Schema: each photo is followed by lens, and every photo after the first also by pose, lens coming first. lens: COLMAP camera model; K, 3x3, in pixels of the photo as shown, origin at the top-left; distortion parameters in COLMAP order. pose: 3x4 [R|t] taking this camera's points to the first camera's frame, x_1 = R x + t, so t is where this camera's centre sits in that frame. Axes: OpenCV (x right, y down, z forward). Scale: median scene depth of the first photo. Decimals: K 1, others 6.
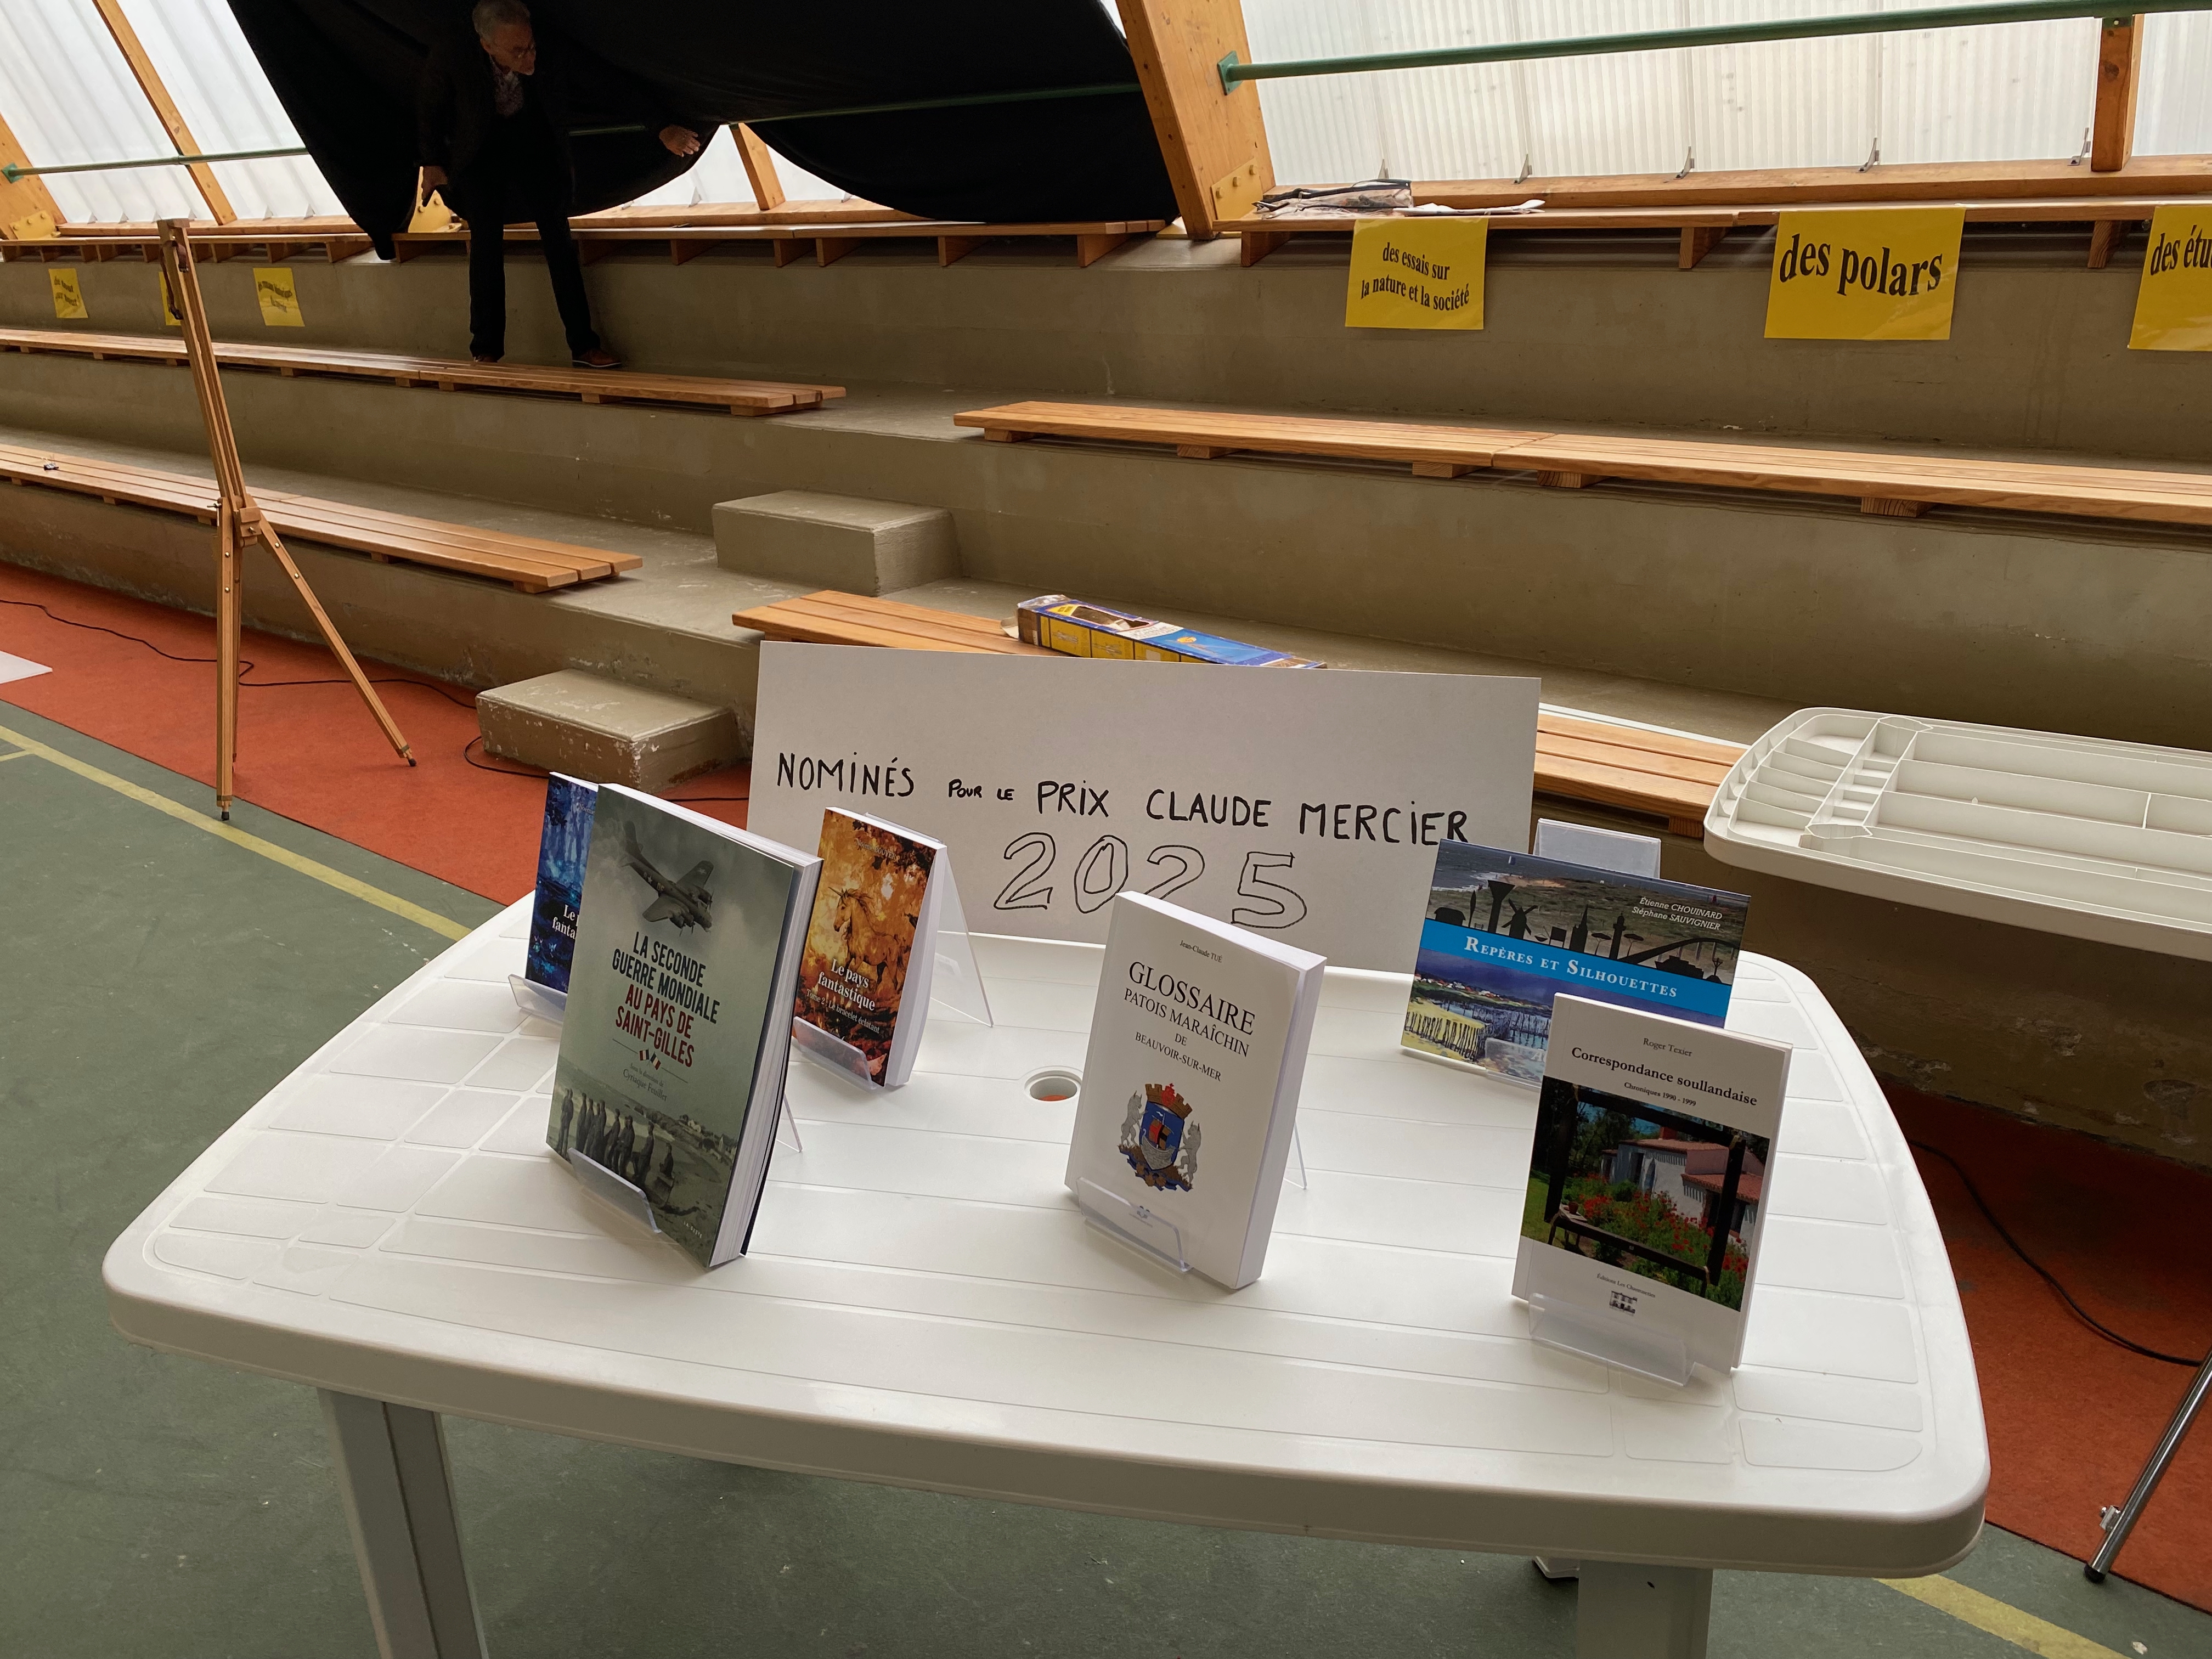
lens RADIAL K [[1700.0, 0, 1110.3], [0, 1700.0, 829.1], [0, 0, 1]] dist [-0.020753, 0.018721]
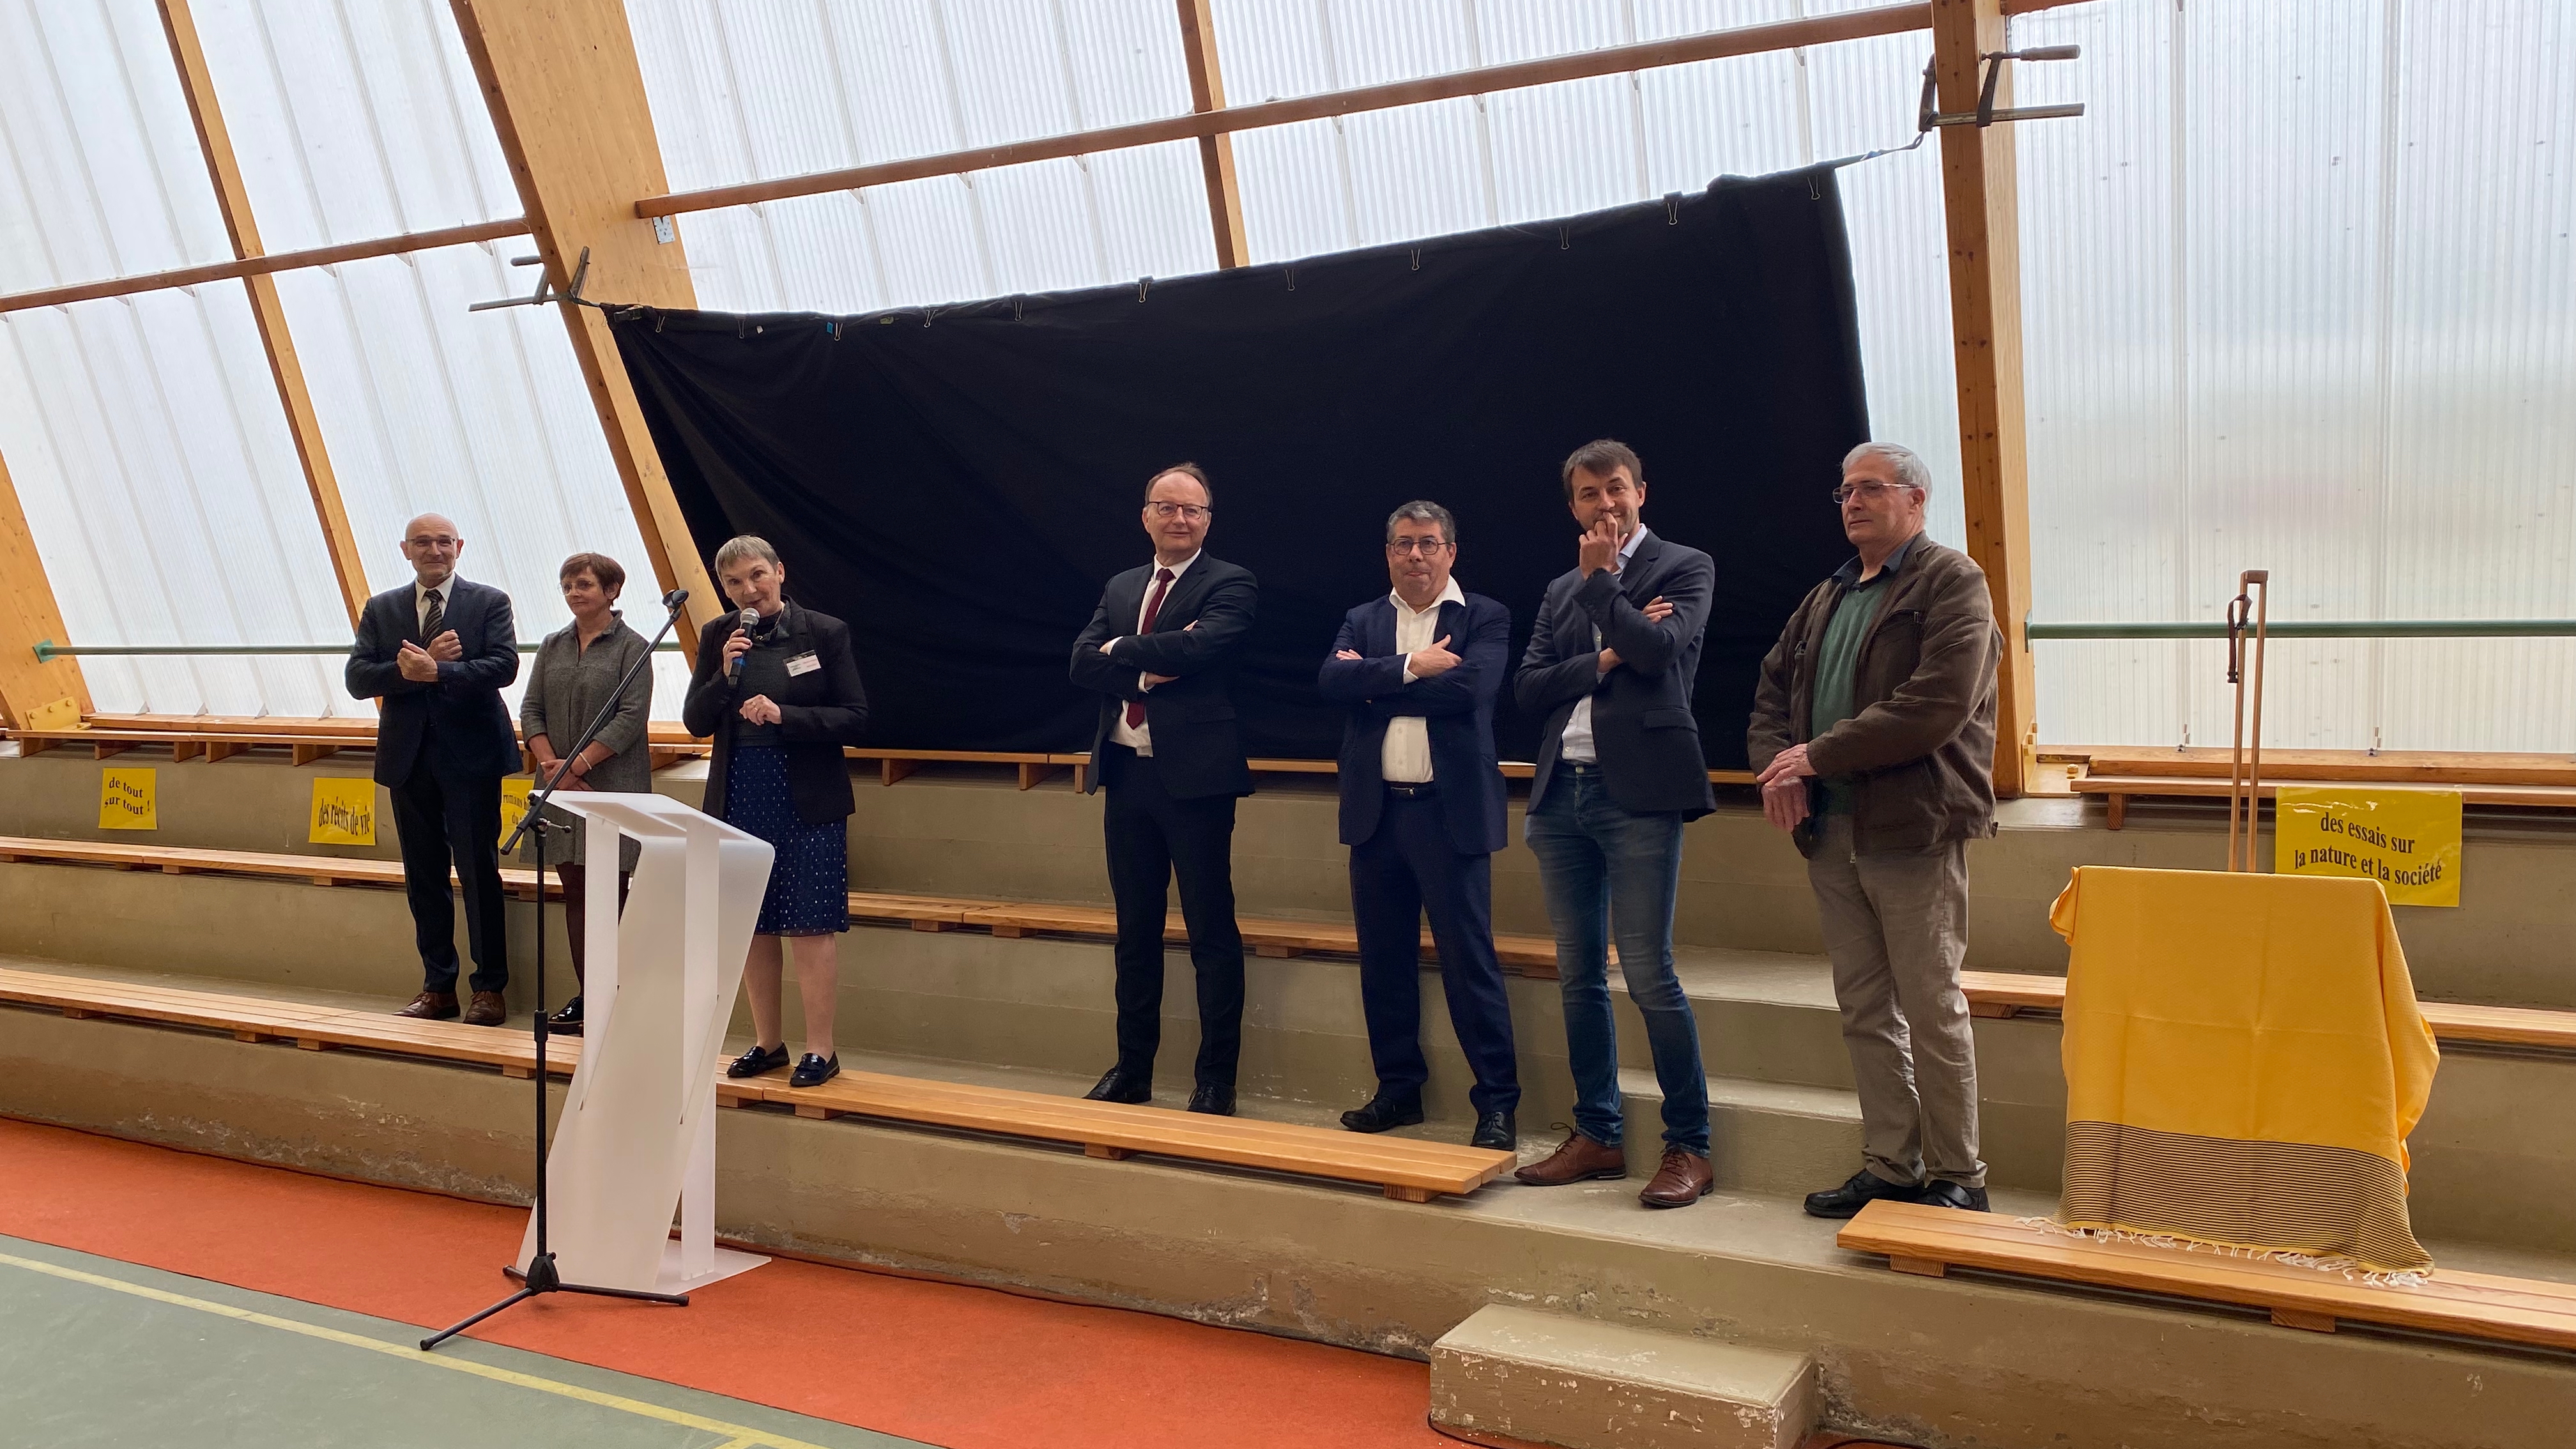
lens RADIAL K [[1929.6, 0, 1289.7], [0, 1929.6, 724.6], [0, 0, 1]] dist [0.014114, -0.003958]
pose [[0.977508, 0.044462, 0.206158, -0.404356], [0.032049, 0.934855, -0.353580, -0.022879], [-0.208449, 0.352234, 0.912403, 0.089872]]
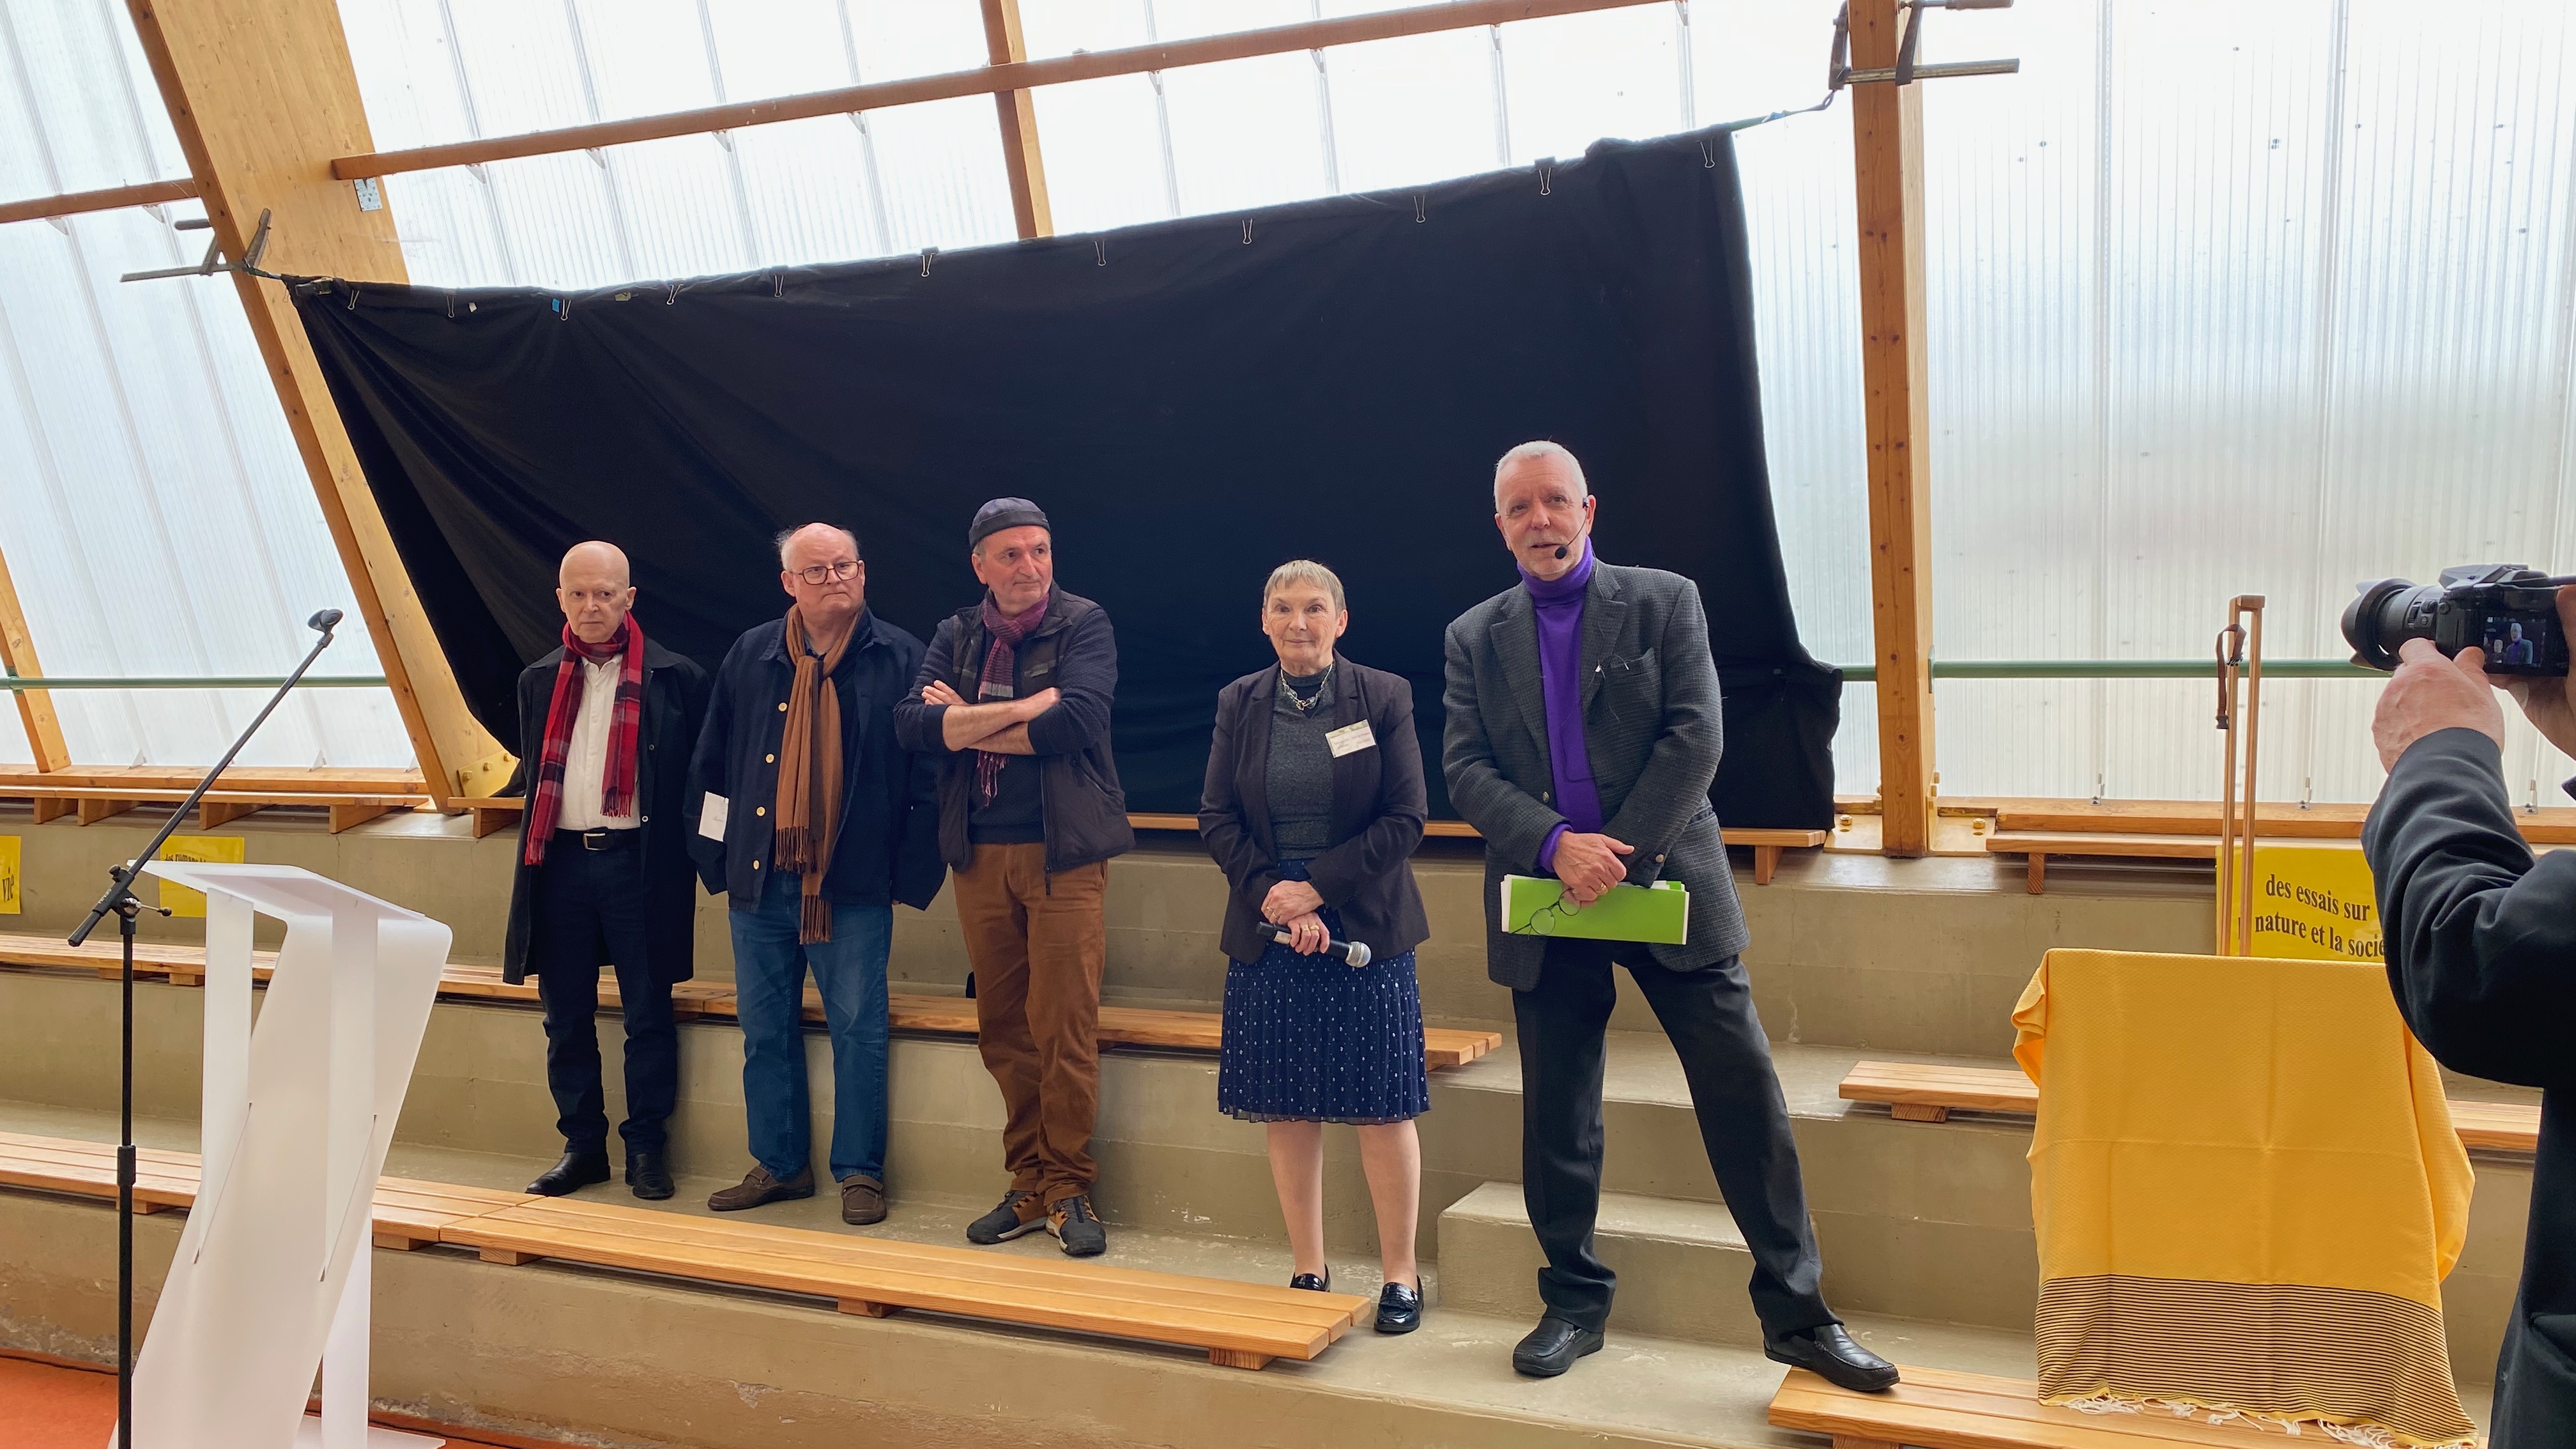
lens RADIAL K [[1929.6, 0, 1295.1], [0, 1929.6, 723.3], [0, 0, 1]] dist [0.014114, -0.003958]
pose [[0.953477, 0.051611, 0.297016, -0.377436], [0.065148, 0.926680, -0.370162, -0.064405], [-0.294343, 0.372291, 0.880205, 0.189810]]
